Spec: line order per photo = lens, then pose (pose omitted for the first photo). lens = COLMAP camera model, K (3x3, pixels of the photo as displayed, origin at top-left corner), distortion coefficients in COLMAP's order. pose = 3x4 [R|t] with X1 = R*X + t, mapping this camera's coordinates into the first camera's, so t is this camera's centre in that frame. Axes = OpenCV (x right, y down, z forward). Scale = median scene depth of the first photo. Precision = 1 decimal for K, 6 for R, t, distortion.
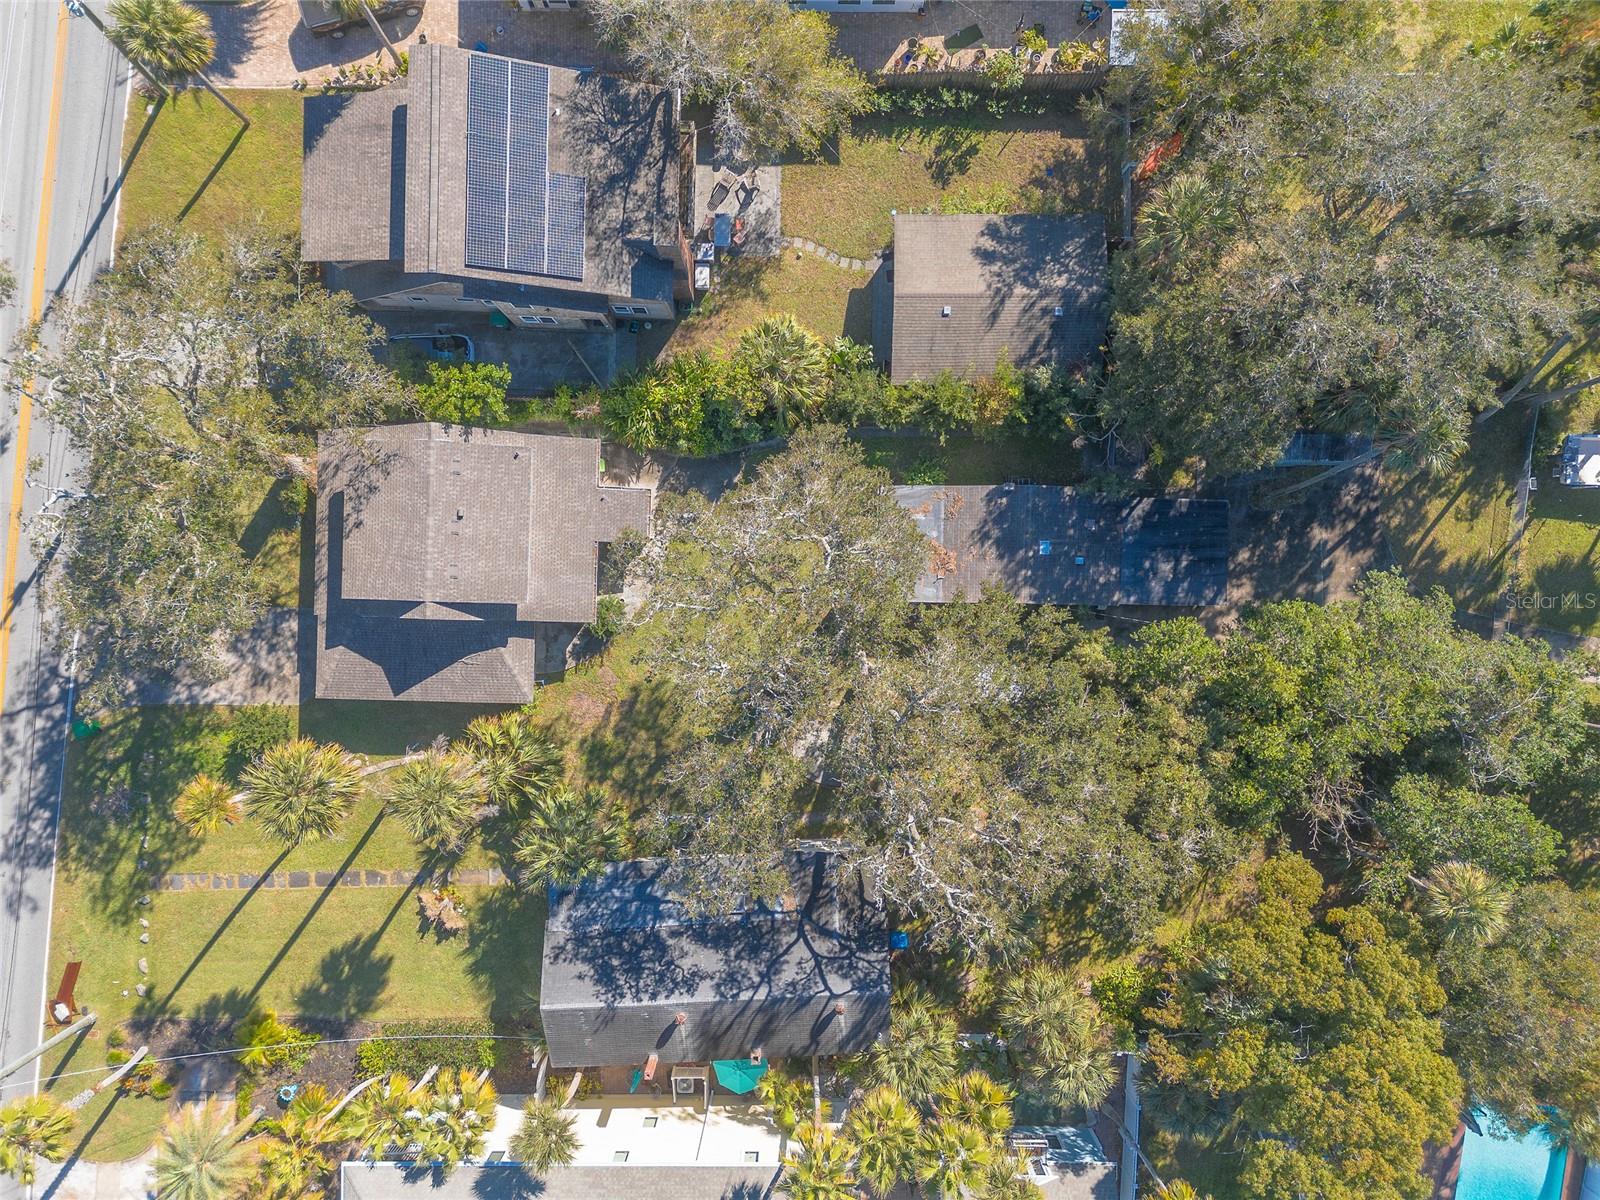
lens RADIAL K [[1122.9, 0, 795.9], [0, 1122.9, 604.4], [0, 0, 1]] dist [0.049622, -0.041913]
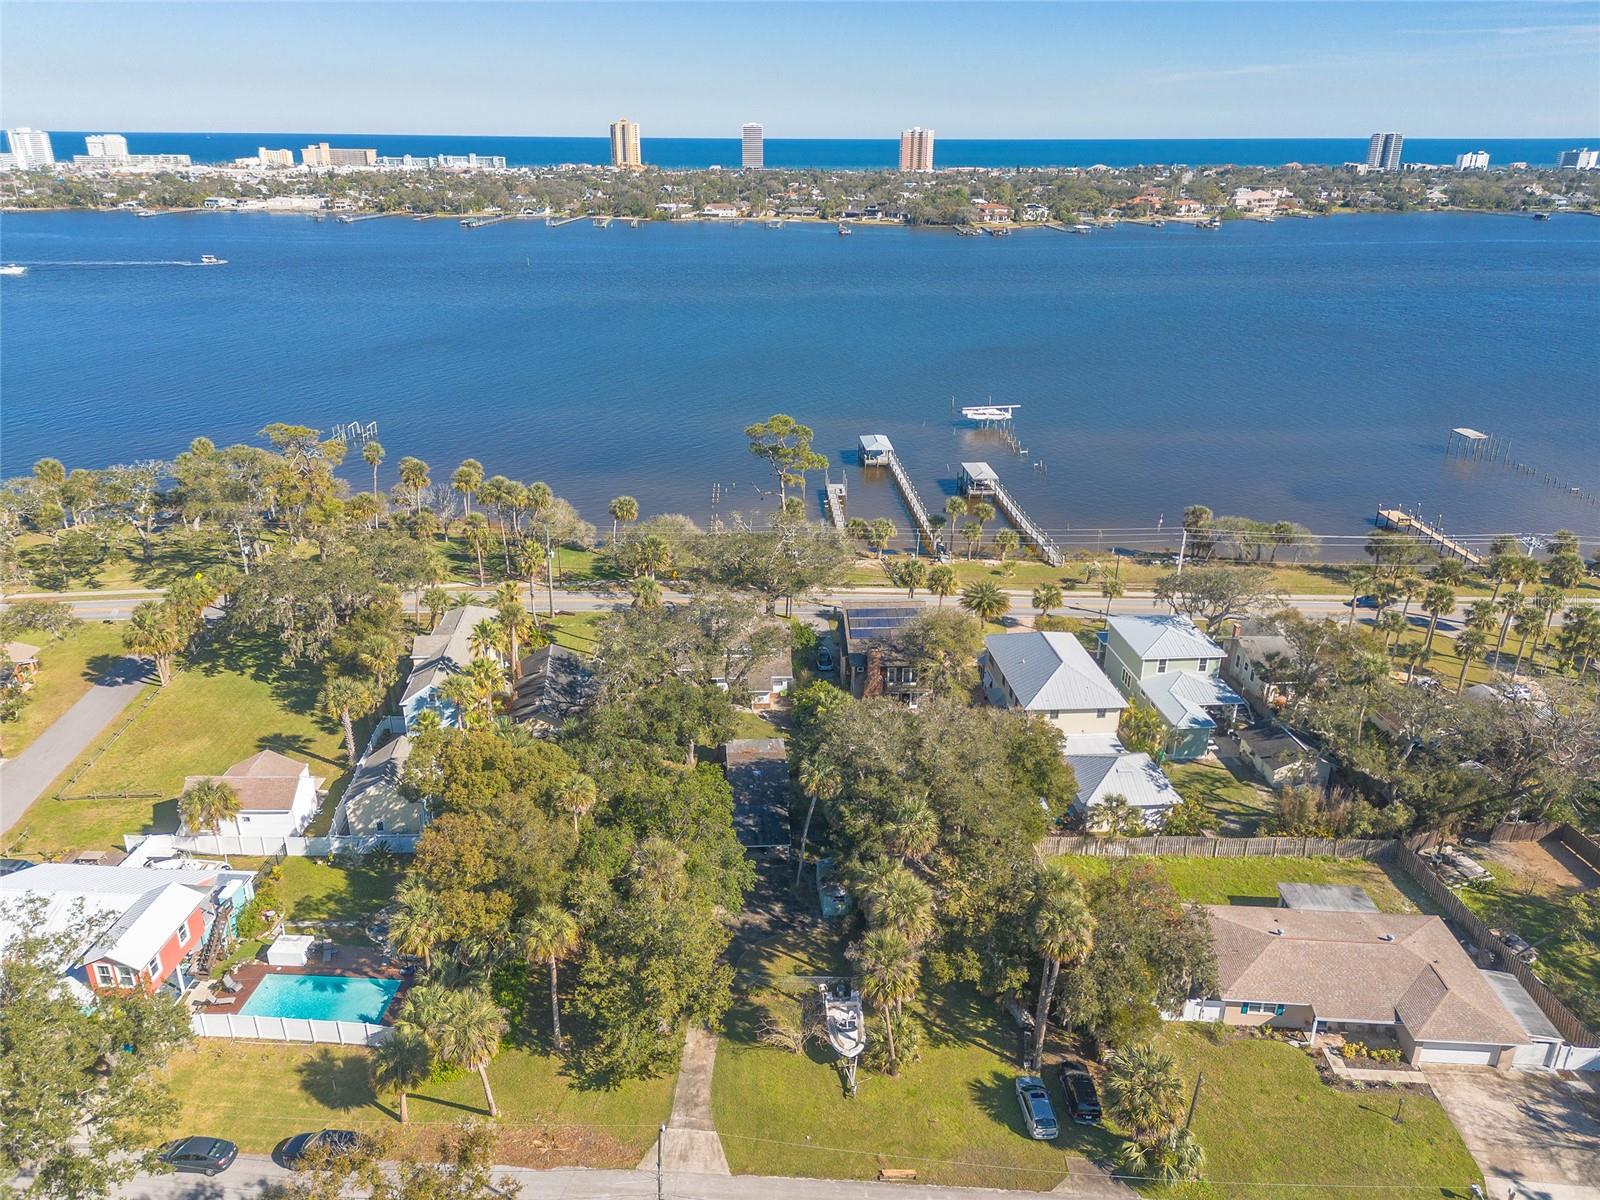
lens RADIAL K [[1122.9, 0, 785.8], [0, 1122.9, 609.8], [0, 0, 1]] dist [0.049622, -0.041913]
pose [[0.085903, 0.386628, -0.918226, 1.765602], [-0.996290, 0.028561, -0.081180, 0.043895], [-0.005161, 0.921793, 0.387647, -0.006634]]
